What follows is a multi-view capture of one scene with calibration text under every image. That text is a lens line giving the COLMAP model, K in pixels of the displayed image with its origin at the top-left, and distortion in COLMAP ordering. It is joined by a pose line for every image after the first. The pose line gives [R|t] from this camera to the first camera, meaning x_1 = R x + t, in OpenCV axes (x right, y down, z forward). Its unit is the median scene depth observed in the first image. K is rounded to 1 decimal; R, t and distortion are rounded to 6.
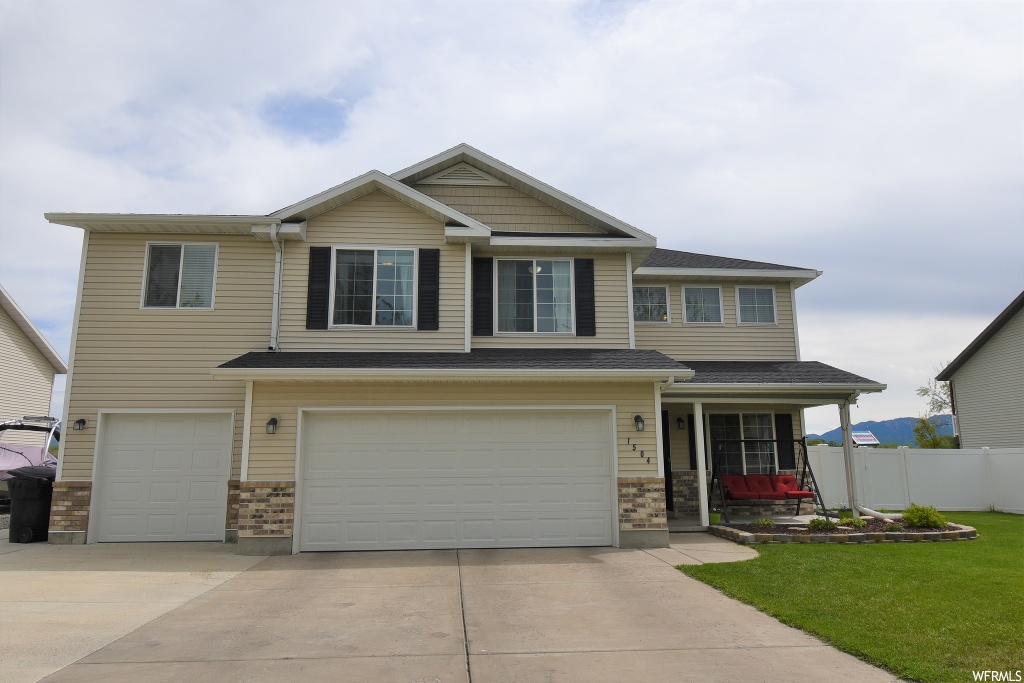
lens RADIAL K [[666.3, 0, 528.1], [0, 666.3, 338.6], [0, 0, 1]] dist [-0.001485, -0.003791]
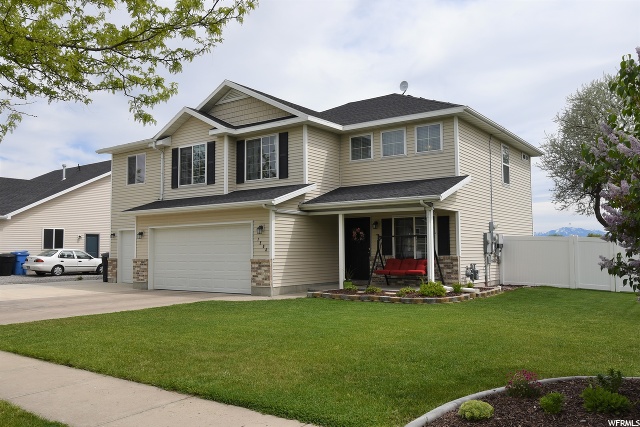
lens RADIAL K [[532.3, 0, 331.5], [0, 532.3, 214.9], [0, 0, 1]] dist [0.009552, 0.003709]
pose [[0.766670, -0.041616, -0.640692, 1.139566], [0.118617, 0.989900, 0.077641, -0.003168], [0.630989, -0.135522, 0.763863, 0.012047]]
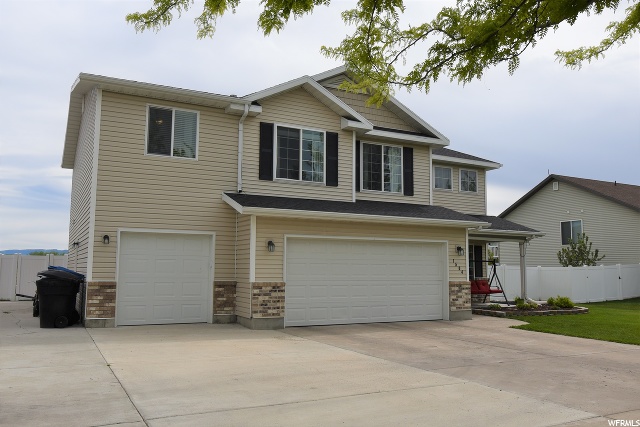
lens RADIAL K [[532.3, 0, 331.5], [0, 532.3, 214.9], [0, 0, 1]] dist [0.009552, 0.003709]
pose [[0.917129, 0.056193, 0.394610, -0.641957], [-0.088367, 0.994041, 0.063827, -0.025291], [-0.388672, -0.093408, 0.916629, -0.137269]]
